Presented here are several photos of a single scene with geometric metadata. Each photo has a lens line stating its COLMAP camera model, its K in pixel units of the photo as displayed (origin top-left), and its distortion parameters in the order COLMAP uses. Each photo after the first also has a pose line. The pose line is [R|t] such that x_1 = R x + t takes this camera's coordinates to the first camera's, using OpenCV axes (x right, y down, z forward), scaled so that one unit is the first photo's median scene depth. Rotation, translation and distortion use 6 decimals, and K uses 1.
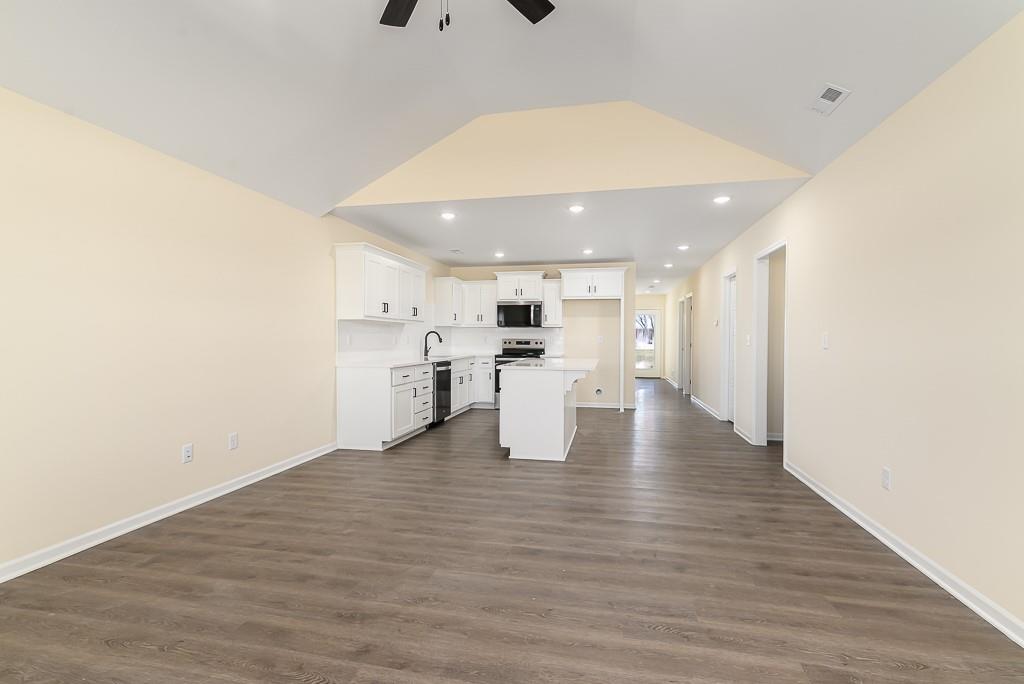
lens RADIAL K [[470.5, 0, 515.6], [0, 470.5, 345.4], [0, 0, 1]] dist [0.002480, 0.000160]
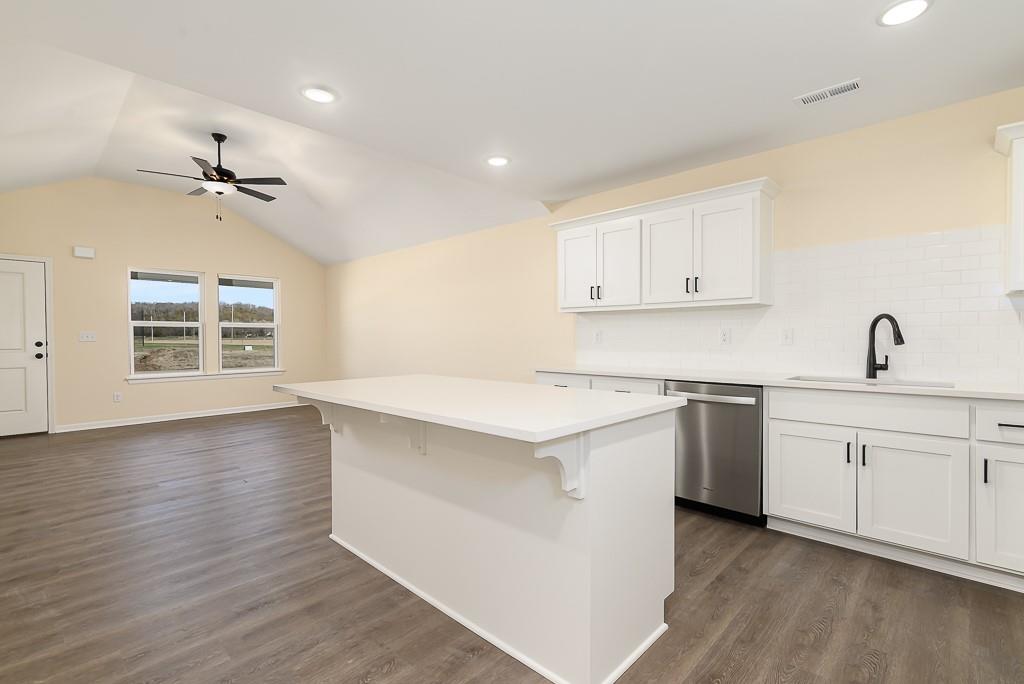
lens RADIAL K [[470.5, 0, 512.5], [0, 470.5, 340.3], [0, 0, 1]] dist [0.002480, 0.000160]
pose [[-0.529015, 0.009630, -0.848558, 0.364408], [-0.010585, 0.999783, 0.017945, -0.015685], [0.848546, 0.018475, -0.528799, 1.122208]]
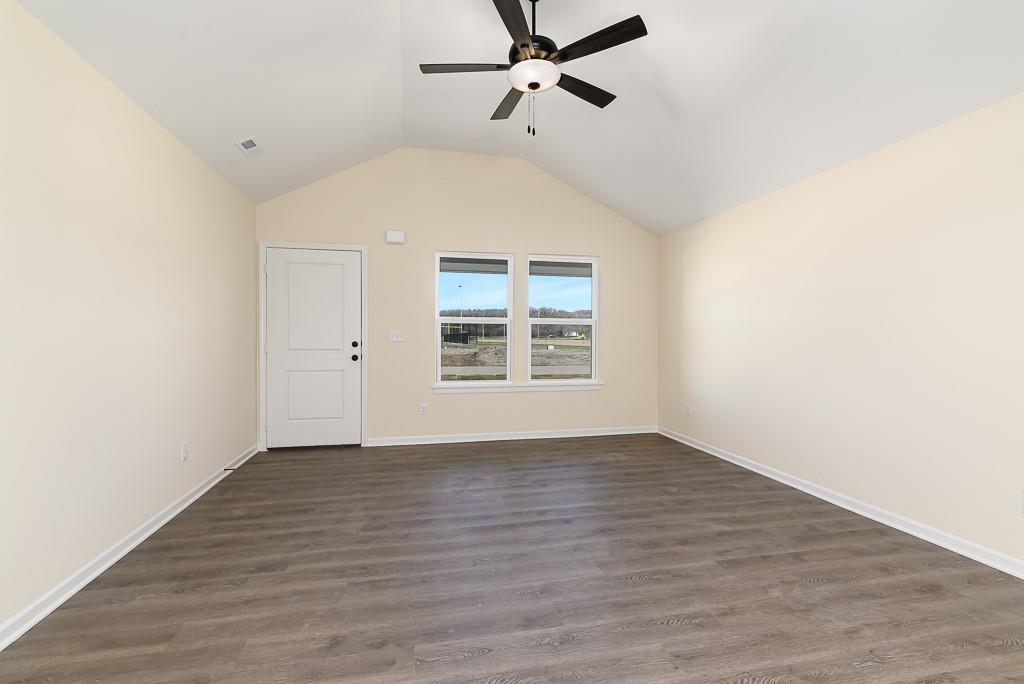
lens RADIAL K [[470.5, 0, 513.2], [0, 470.5, 339.7], [0, 0, 1]] dist [0.002480, 0.000160]
pose [[-0.911590, -0.003446, -0.411086, 0.157252], [-0.013171, 0.999696, 0.020825, -0.010055], [0.410890, 0.024398, -0.911358, 0.700067]]
